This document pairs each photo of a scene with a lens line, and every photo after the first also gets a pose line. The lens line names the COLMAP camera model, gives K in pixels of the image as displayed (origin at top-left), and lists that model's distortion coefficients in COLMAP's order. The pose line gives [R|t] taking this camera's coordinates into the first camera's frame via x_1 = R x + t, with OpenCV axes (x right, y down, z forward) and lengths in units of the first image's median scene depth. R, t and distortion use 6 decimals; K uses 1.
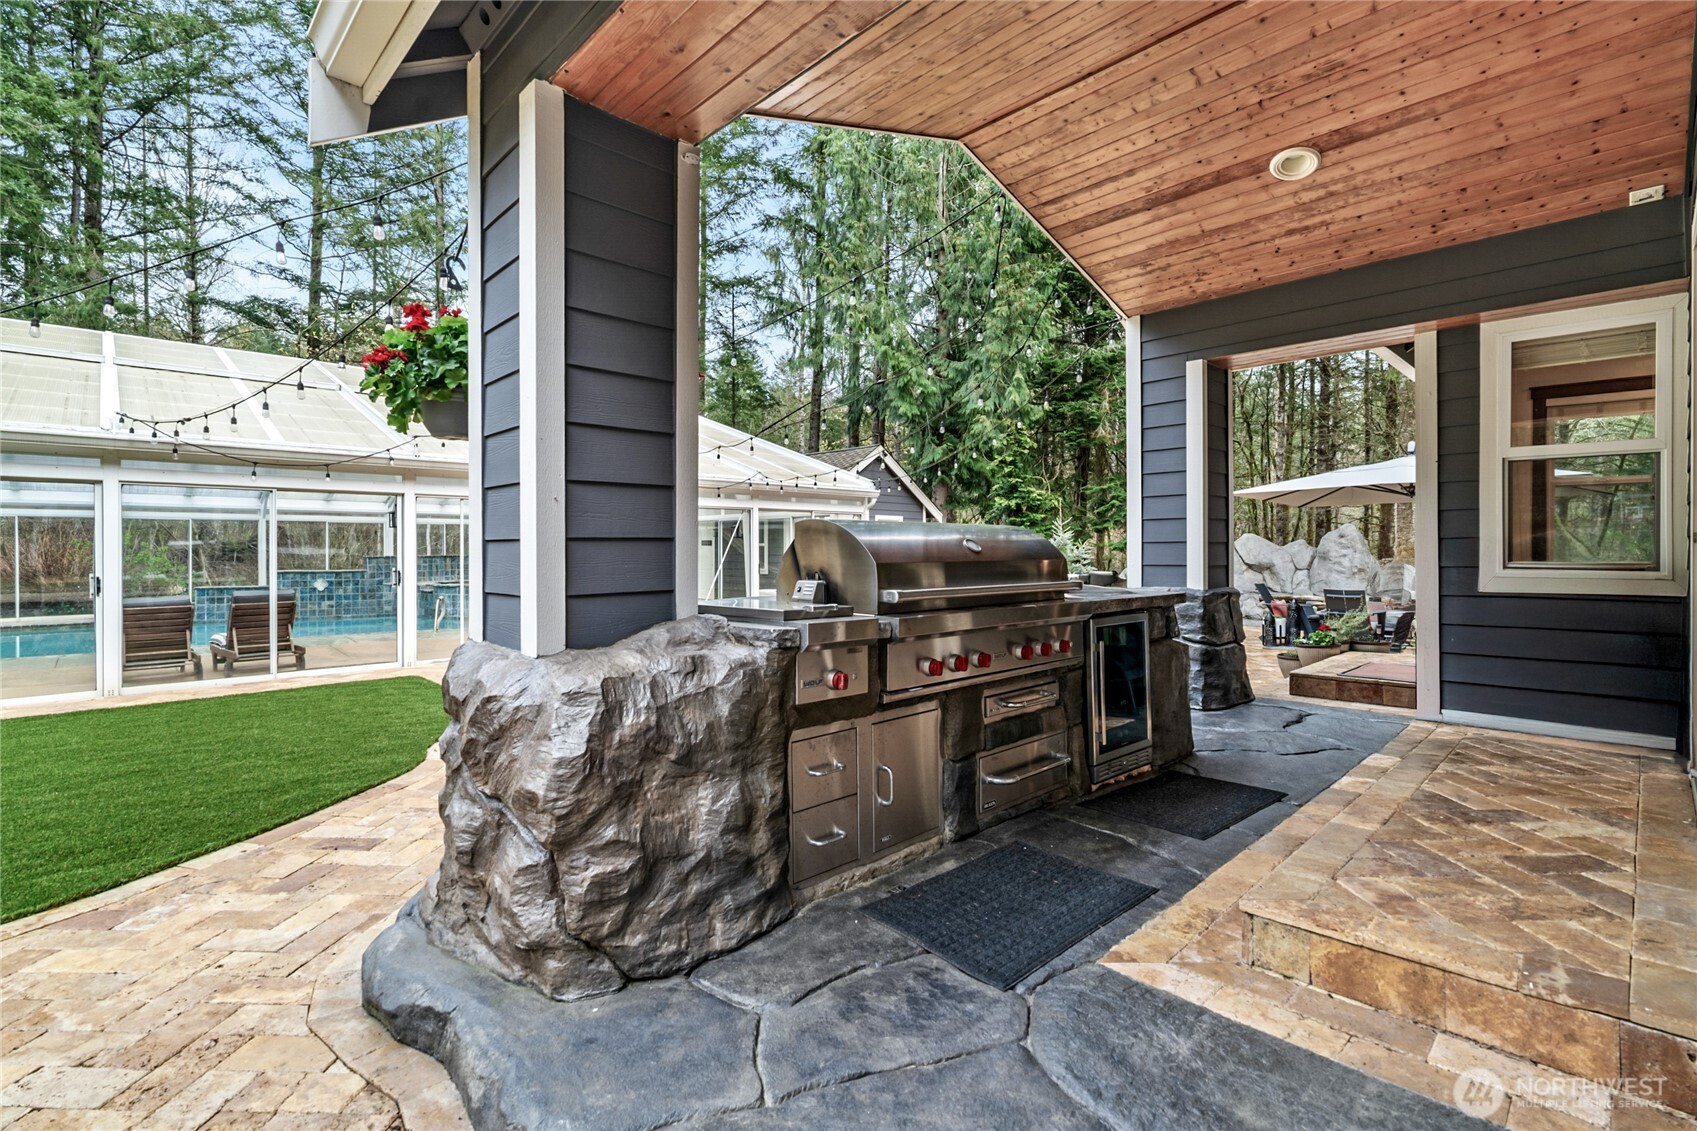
lens RADIAL K [[775.9, 0, 851.9], [0, 775.9, 550.4], [0, 0, 1]] dist [-0.000075, -0.000016]
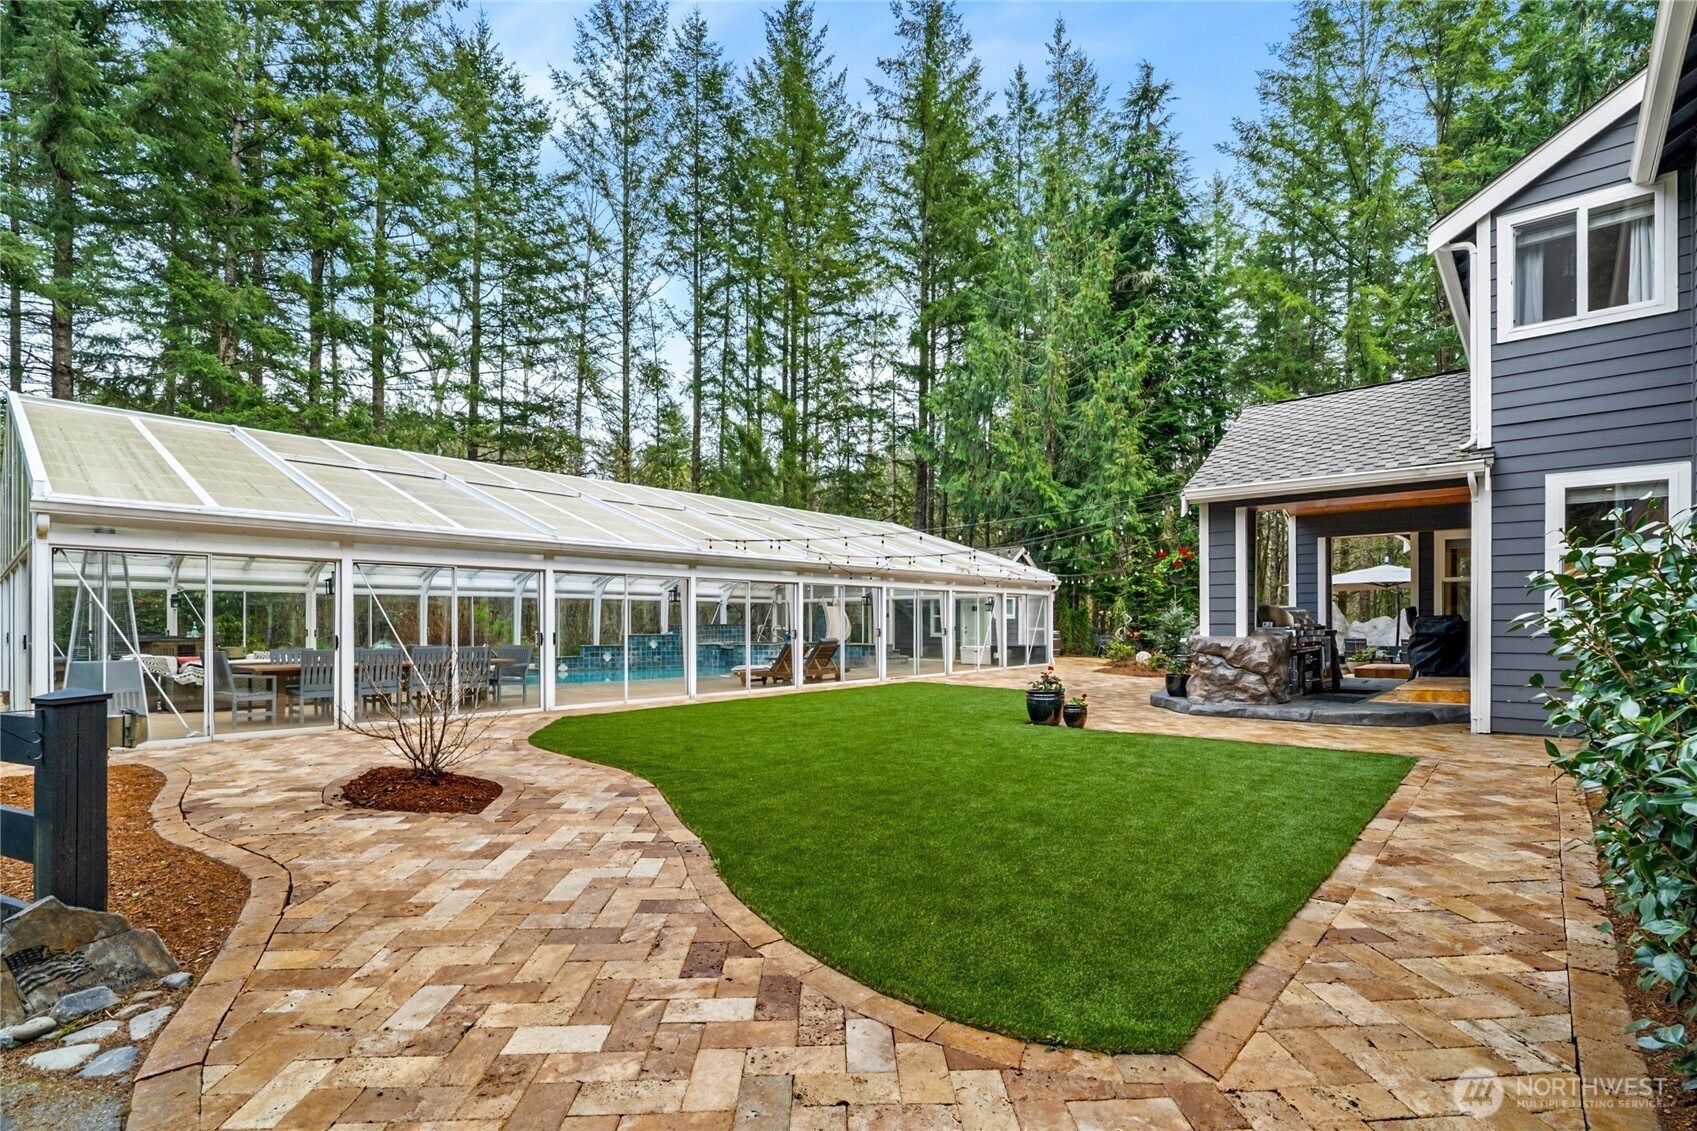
lens RADIAL K [[787.4, 0, 881.0], [0, 787.4, 622.7], [0, 0, 1]] dist [0.020111, 0.000051]
pose [[0.994373, 0.000417, 0.105937, -0.718428], [-0.000332, 1.000000, -0.000825, 0.013694], [-0.105937, 0.000786, 0.994373, -0.795721]]
